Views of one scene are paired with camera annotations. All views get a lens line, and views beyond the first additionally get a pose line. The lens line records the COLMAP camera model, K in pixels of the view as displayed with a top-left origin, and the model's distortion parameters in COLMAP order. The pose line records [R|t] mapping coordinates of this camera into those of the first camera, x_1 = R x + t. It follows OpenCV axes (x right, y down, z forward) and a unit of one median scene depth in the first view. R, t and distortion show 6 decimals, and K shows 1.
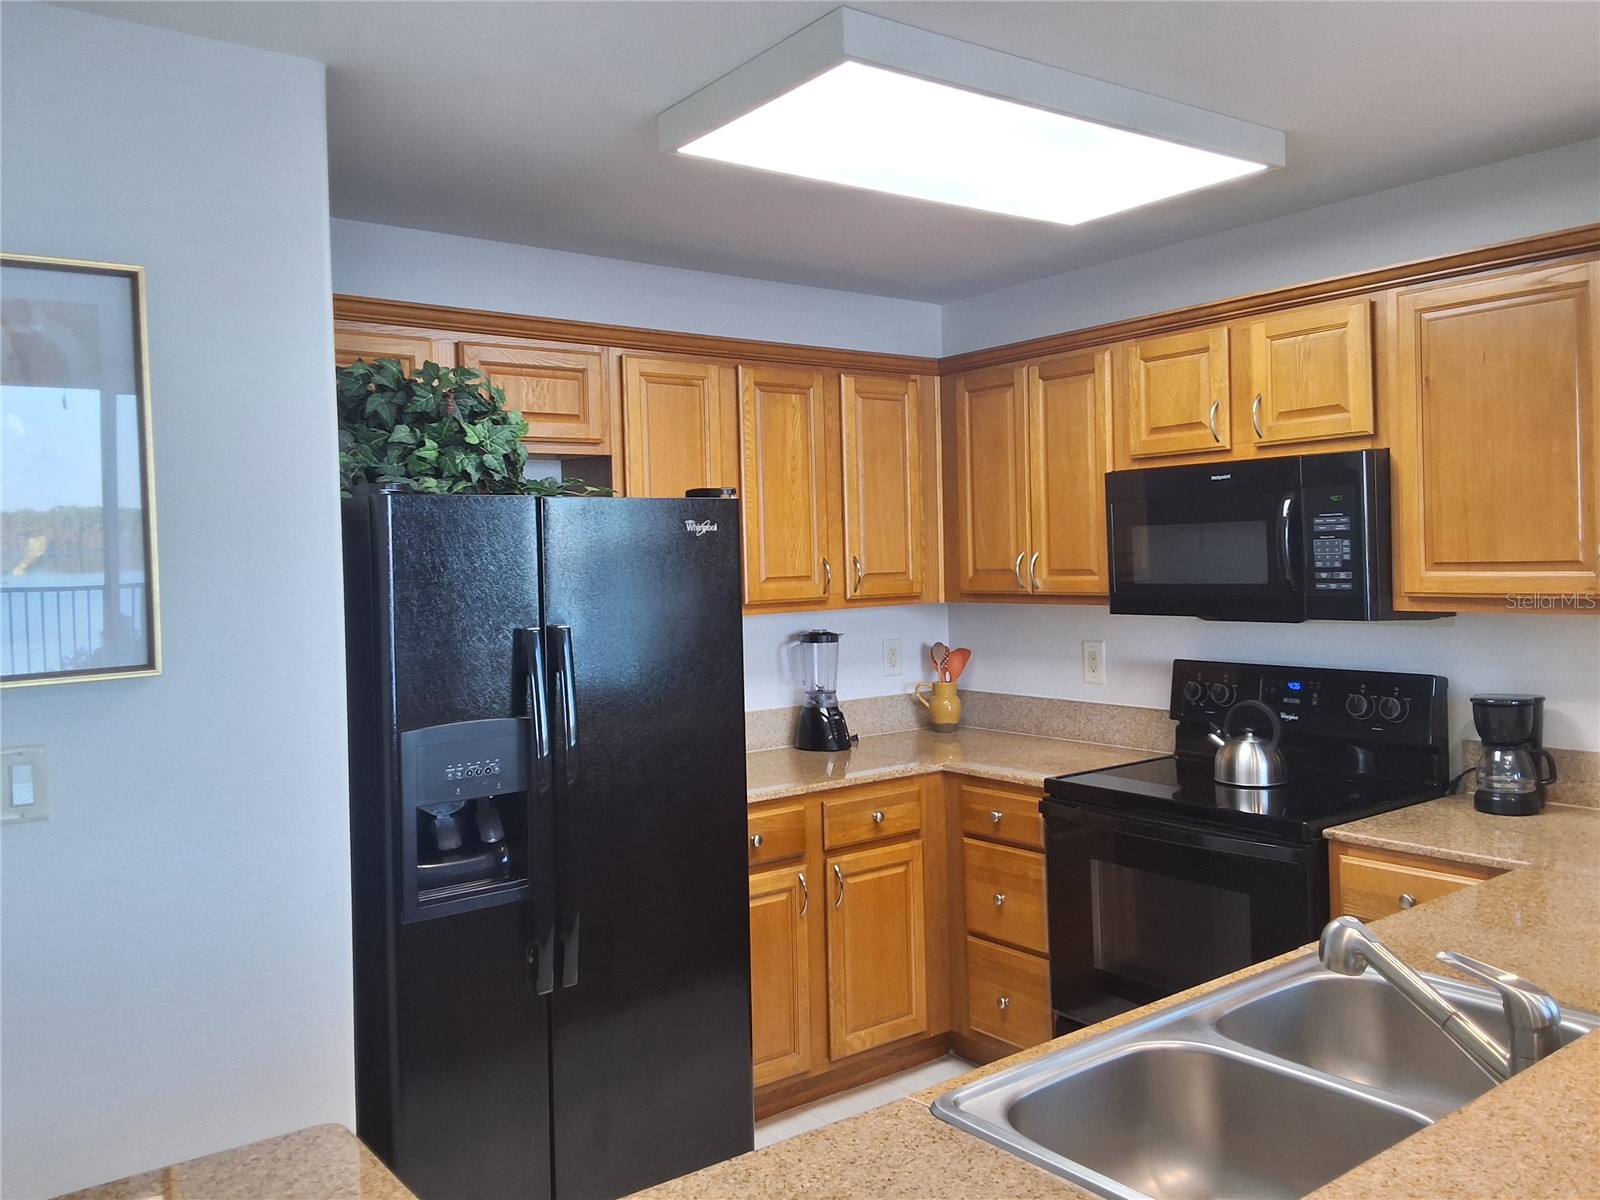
lens RADIAL K [[1312.1, 0, 810.8], [0, 1312.1, 573.9], [0, 0, 1]] dist [0.131251, -0.204131]
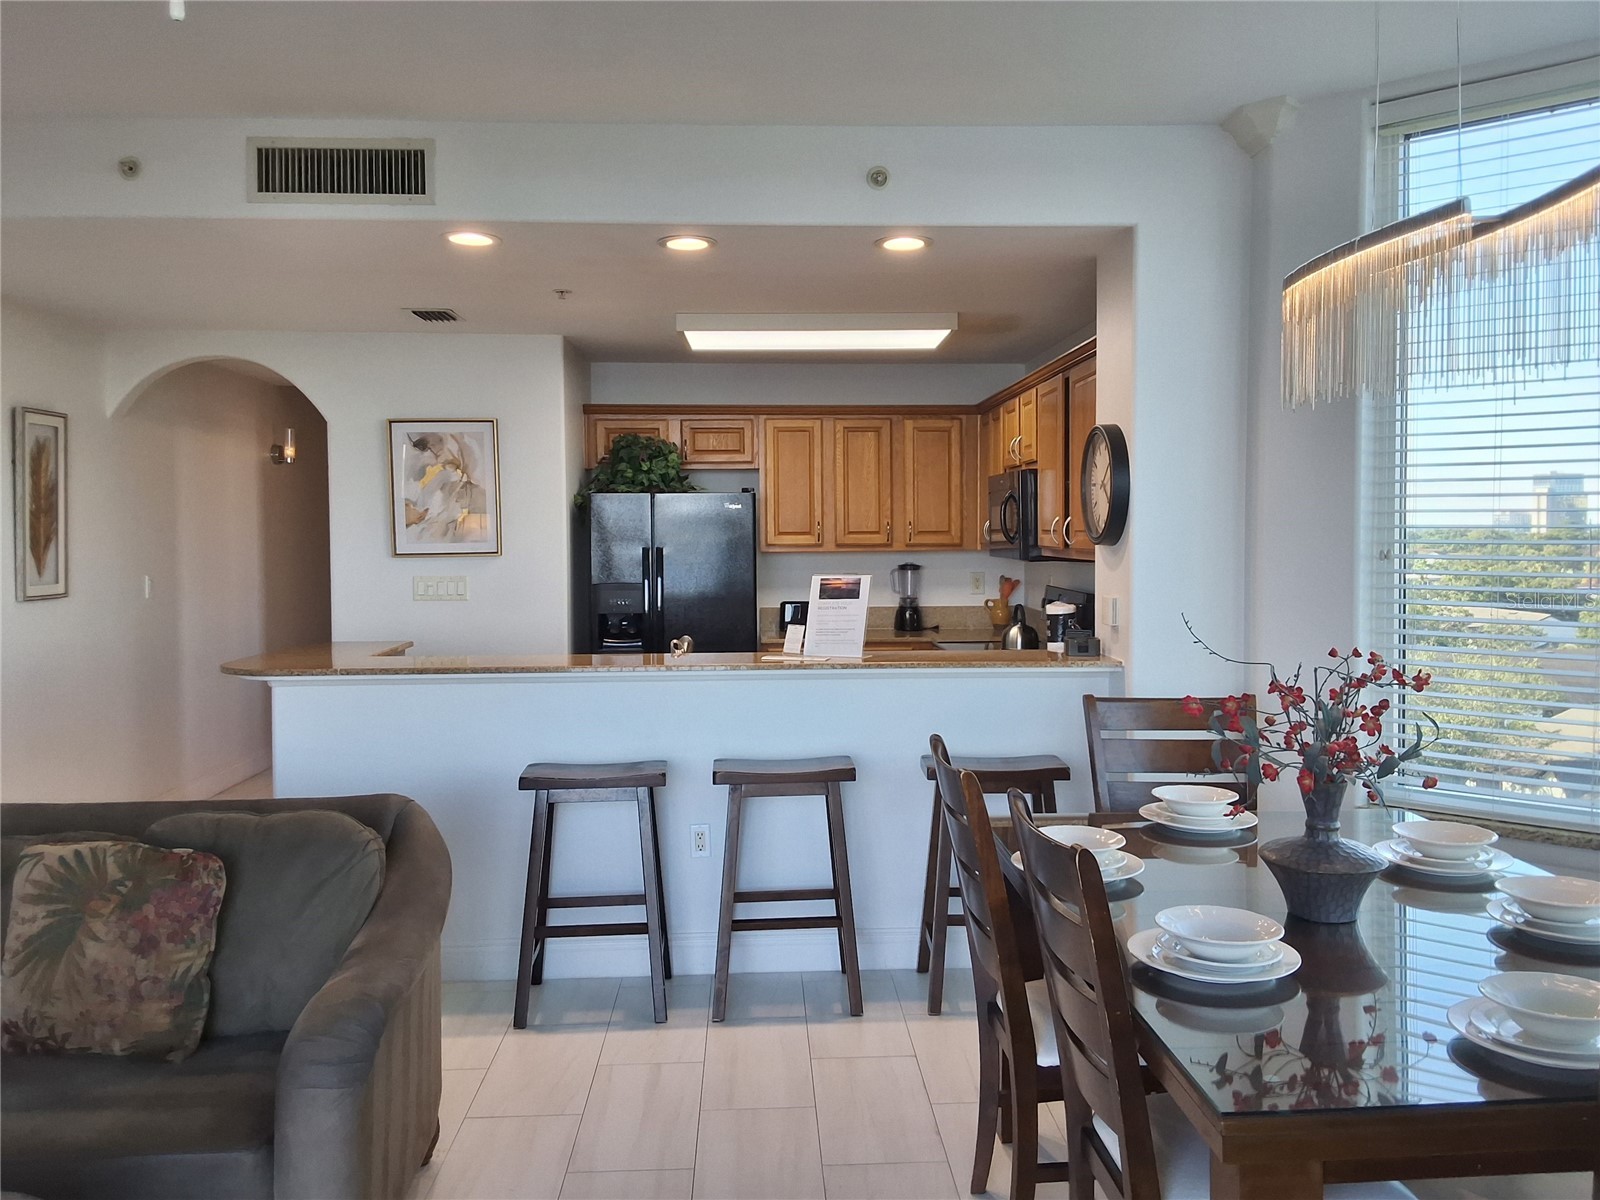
lens RADIAL K [[1312.1, 0, 810.8], [0, 1312.1, 573.9], [0, 0, 1]] dist [0.131251, -0.204131]
pose [[0.827271, 0.039565, -0.560408, 1.069108], [-0.023470, 0.999080, 0.035889, -0.003392], [0.561312, -0.016538, 0.827439, -0.636943]]
